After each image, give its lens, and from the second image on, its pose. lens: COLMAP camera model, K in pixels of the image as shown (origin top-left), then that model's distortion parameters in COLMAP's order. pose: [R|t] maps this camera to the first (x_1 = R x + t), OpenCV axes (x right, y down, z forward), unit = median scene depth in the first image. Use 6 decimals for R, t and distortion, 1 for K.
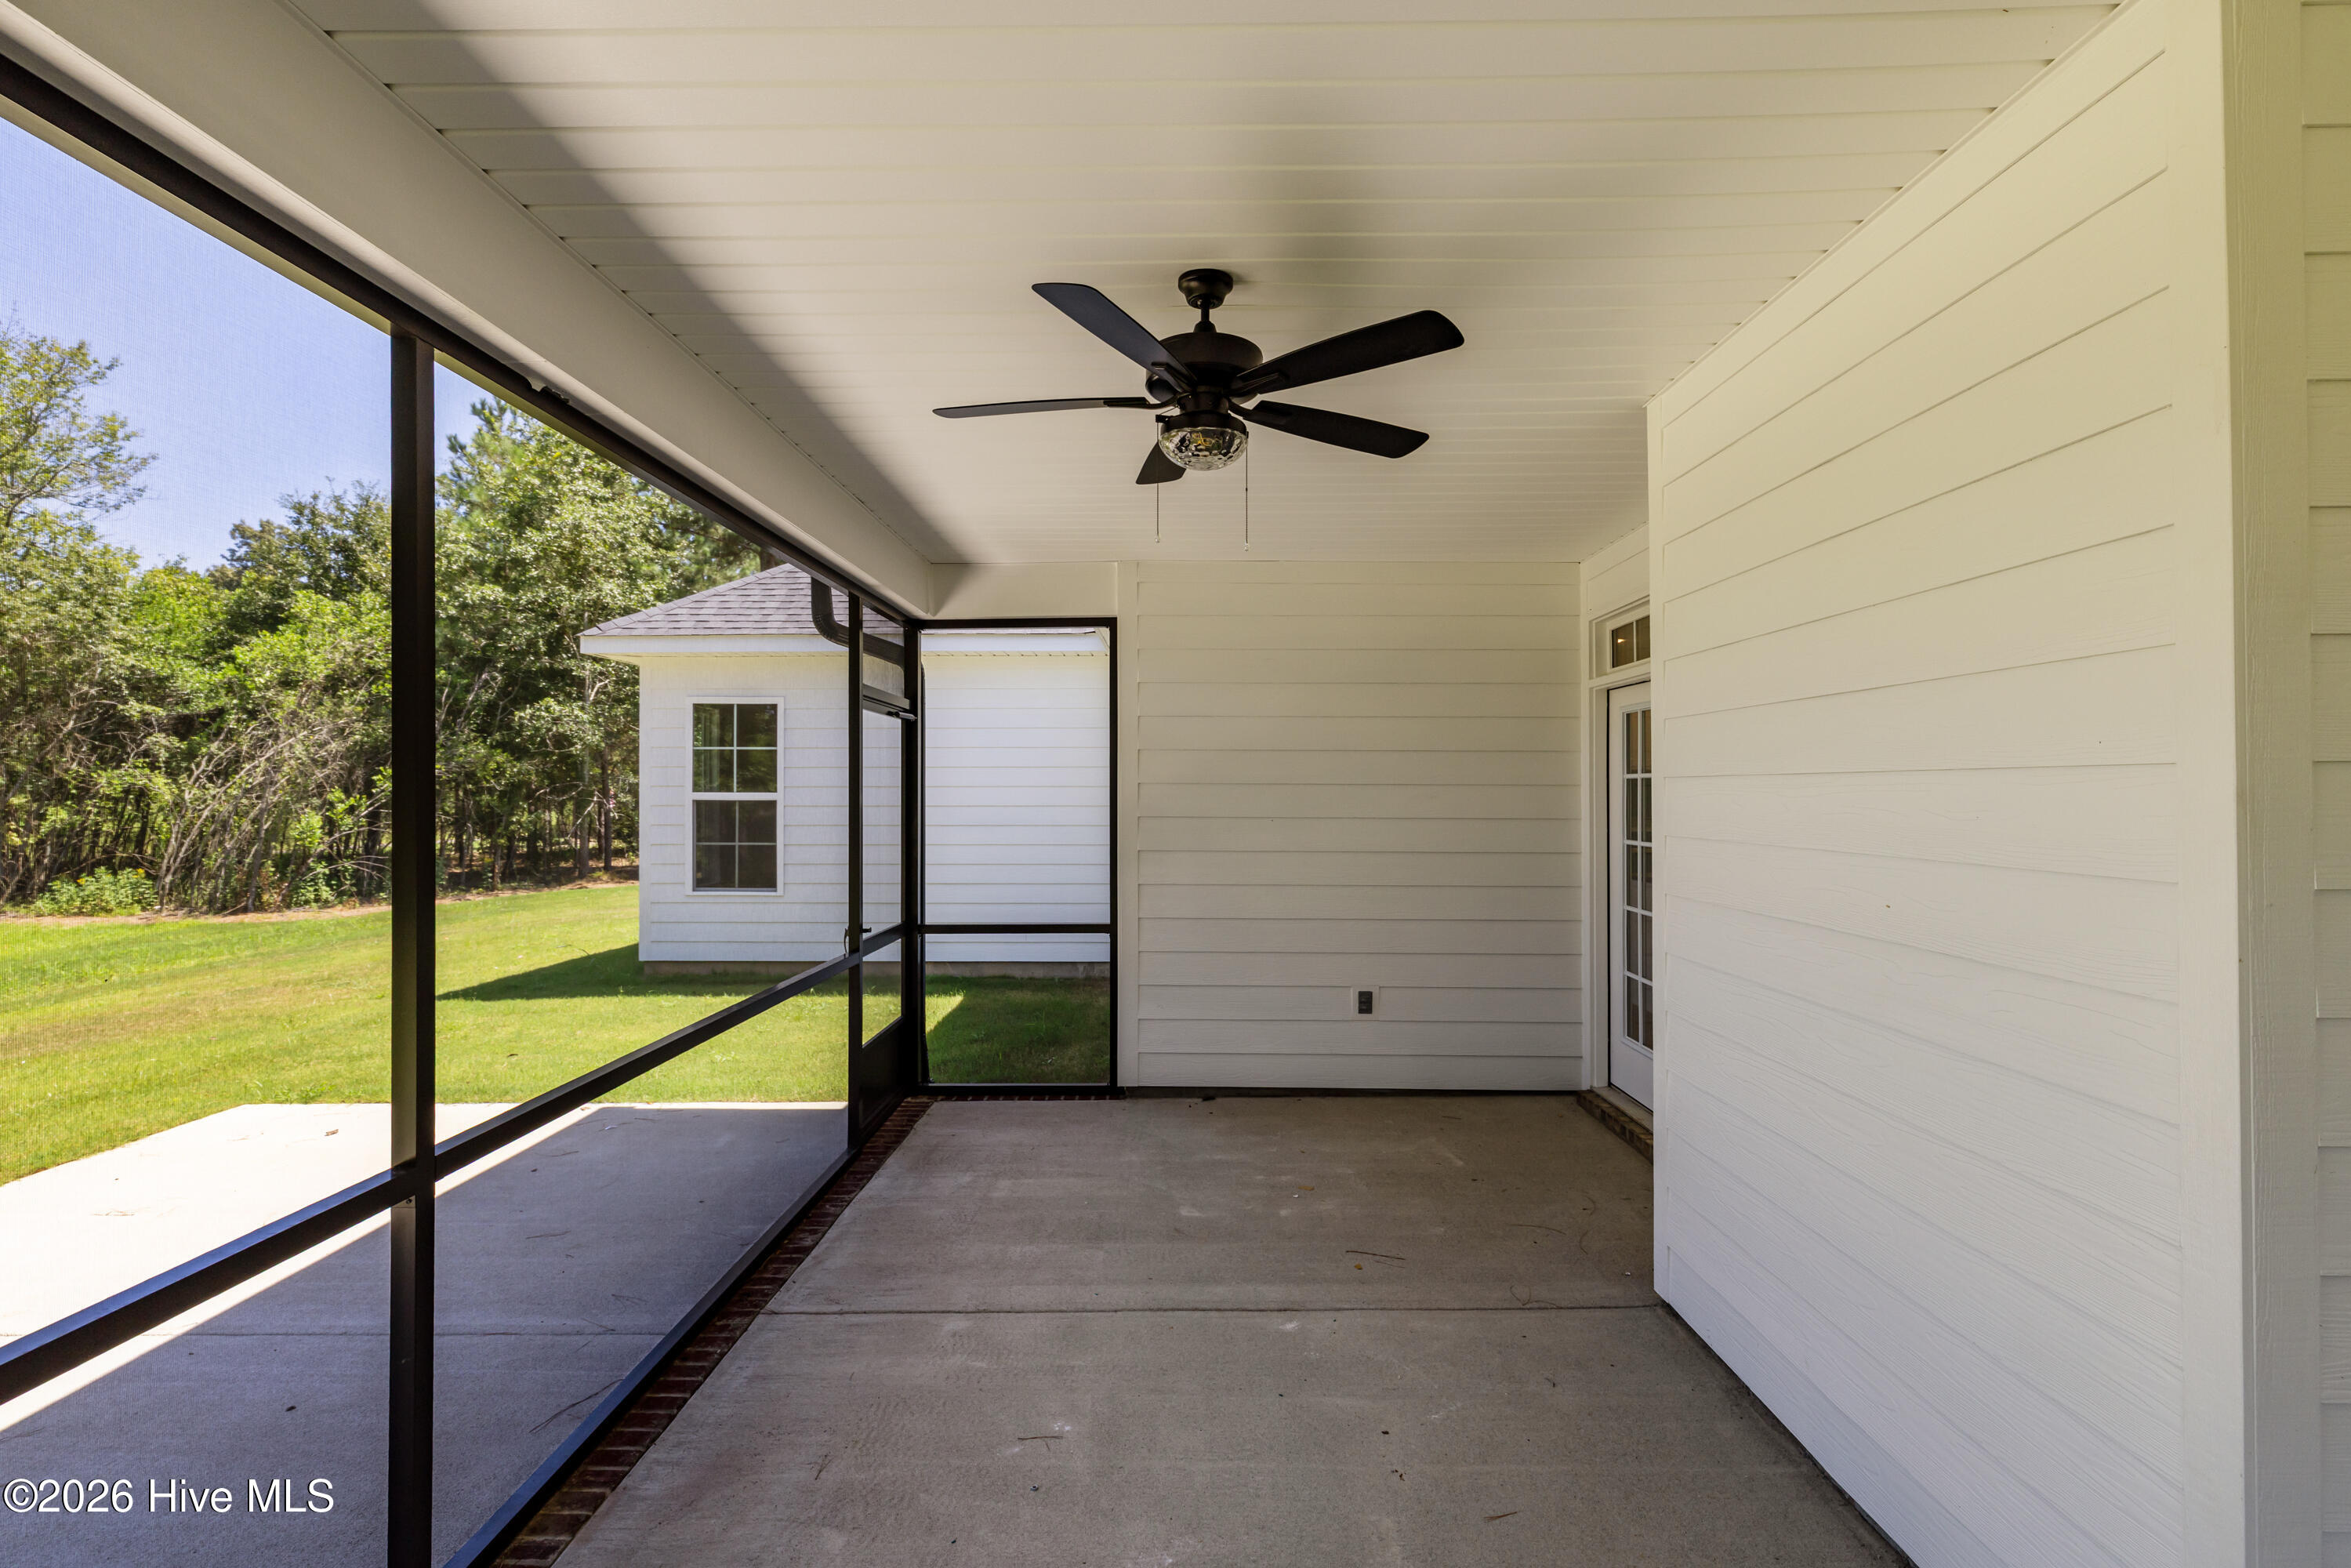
lens RADIAL K [[1082.0, 0, 1175.5], [0, 1082.0, 784.0], [0, 0, 1]] dist [0.003213, -0.000153]
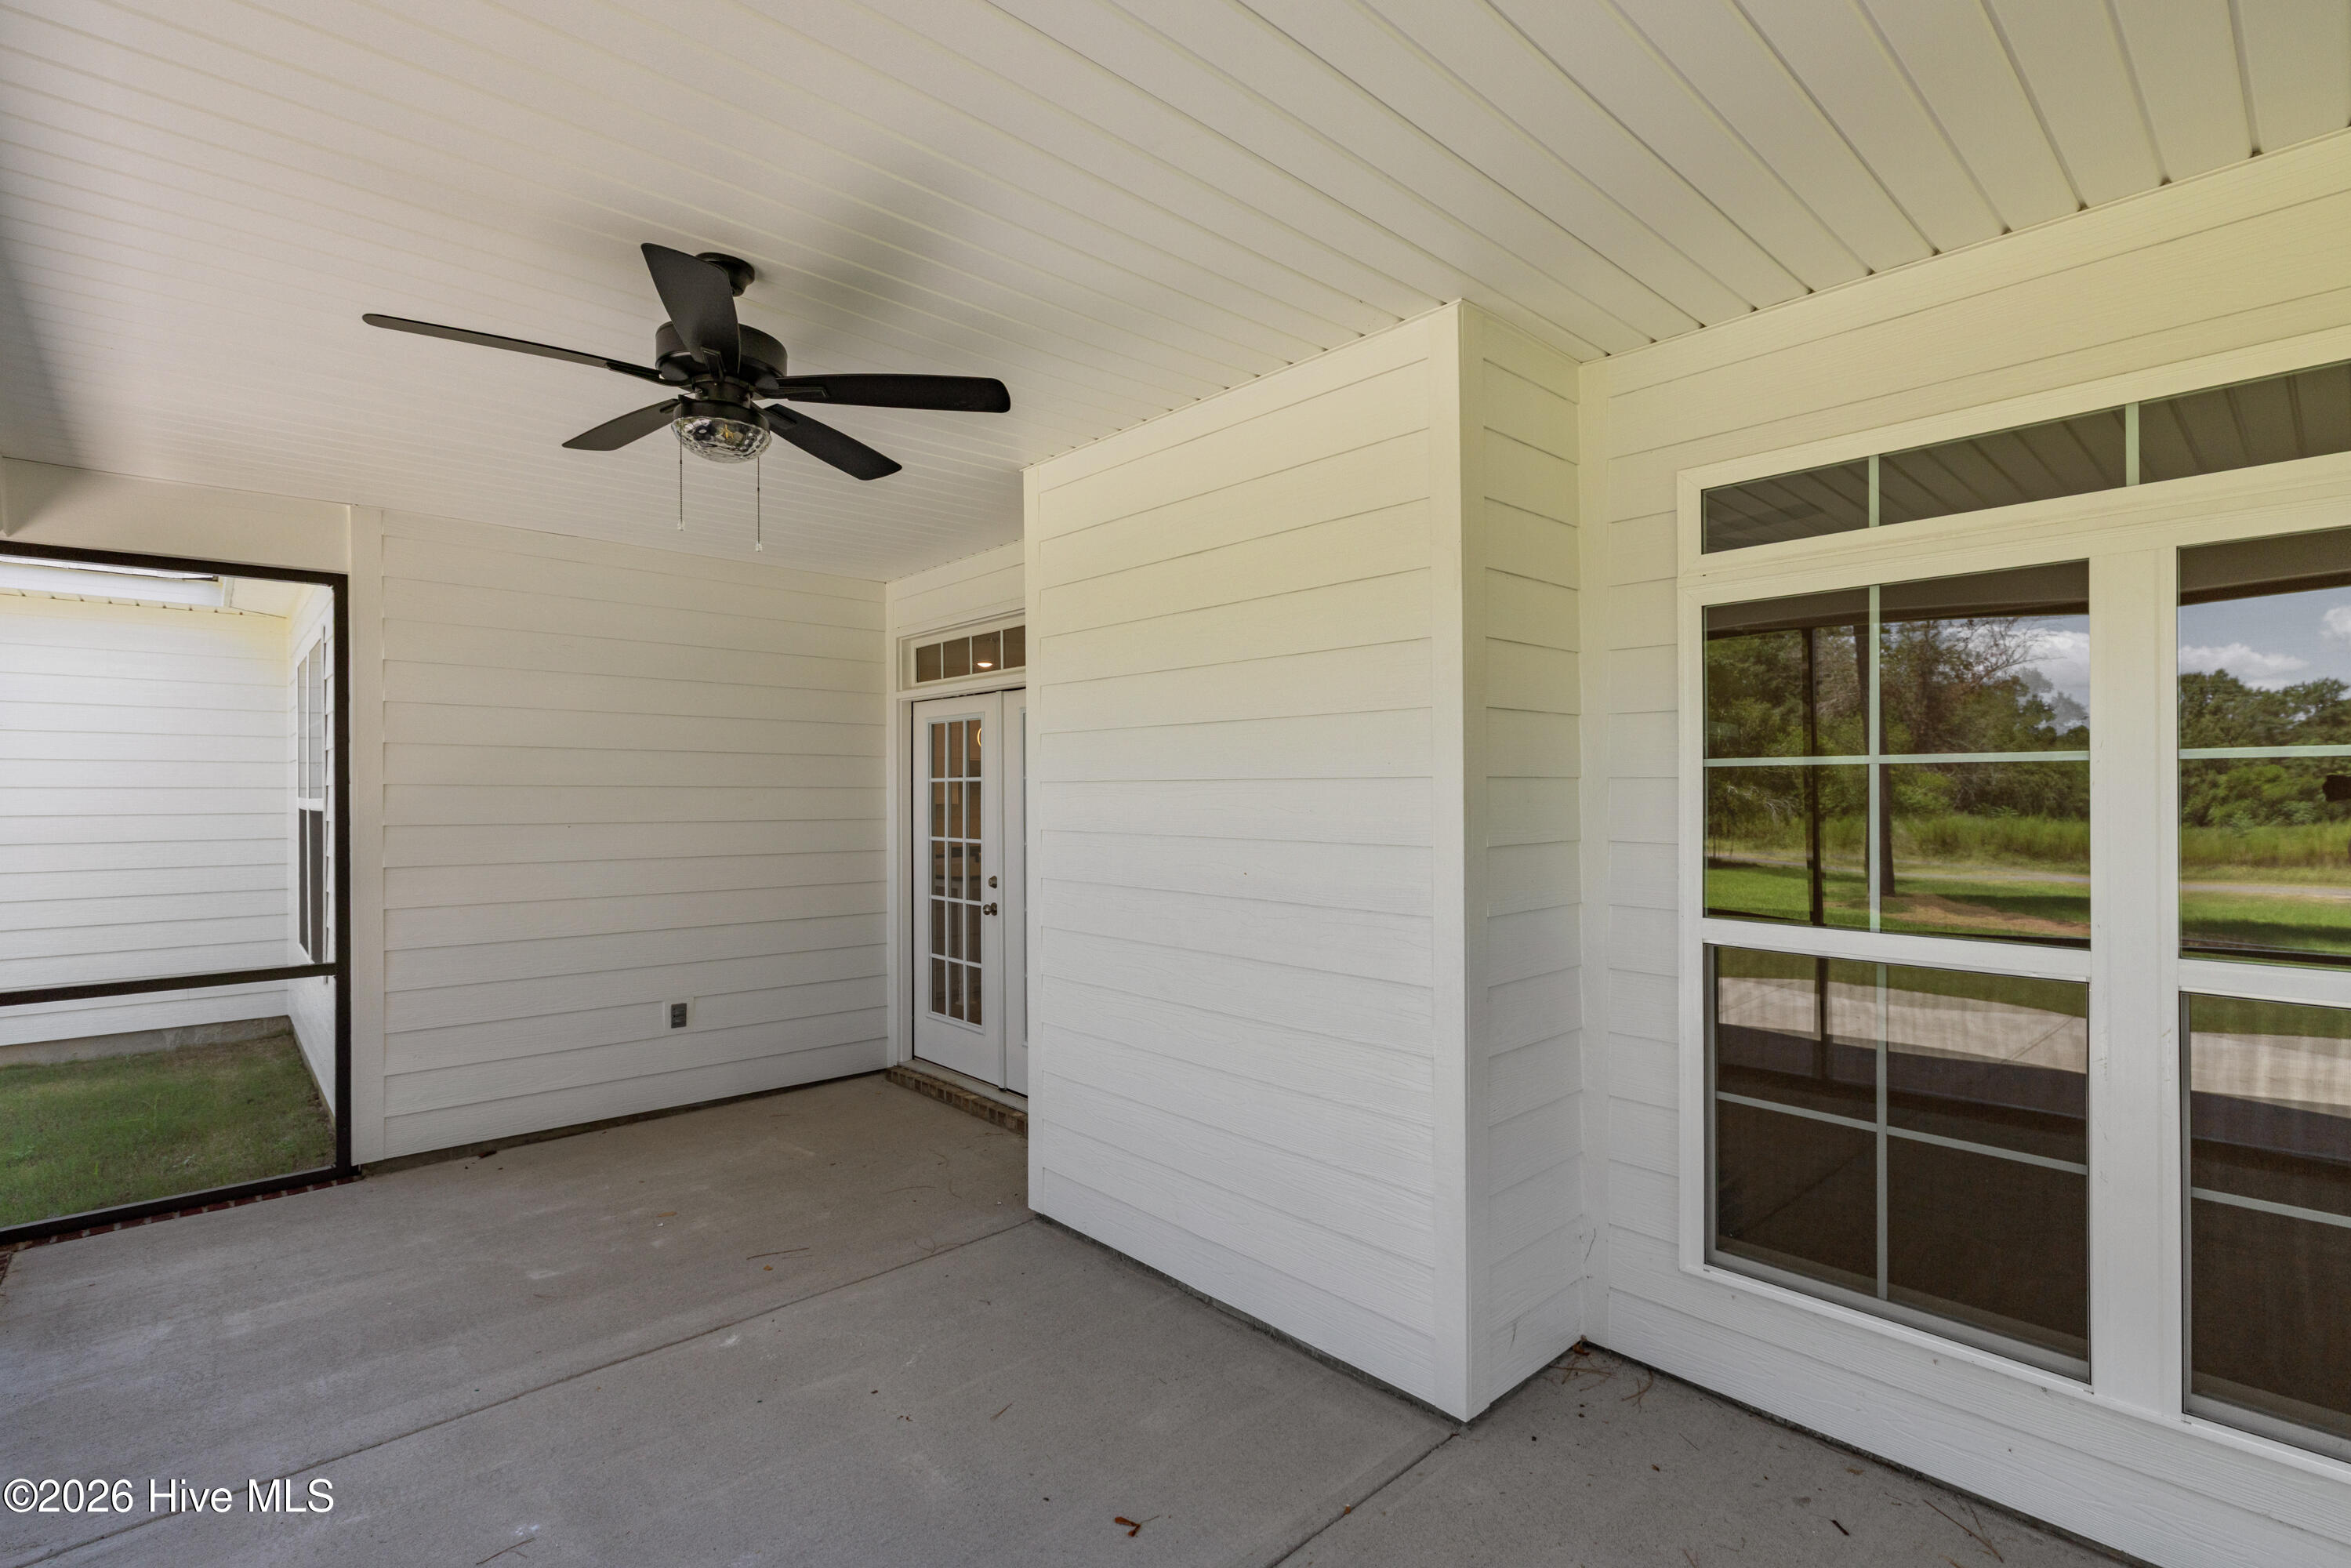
lens RADIAL K [[1077.1, 0, 1176.5], [0, 1077.1, 794.0], [0, 0, 1]] dist [0.002978, -0.000237]
pose [[0.731786, -0.002199, 0.681531, -0.188869], [-0.003304, 0.999972, 0.006774, -0.001363], [-0.681527, -0.007209, 0.731758, 0.011096]]
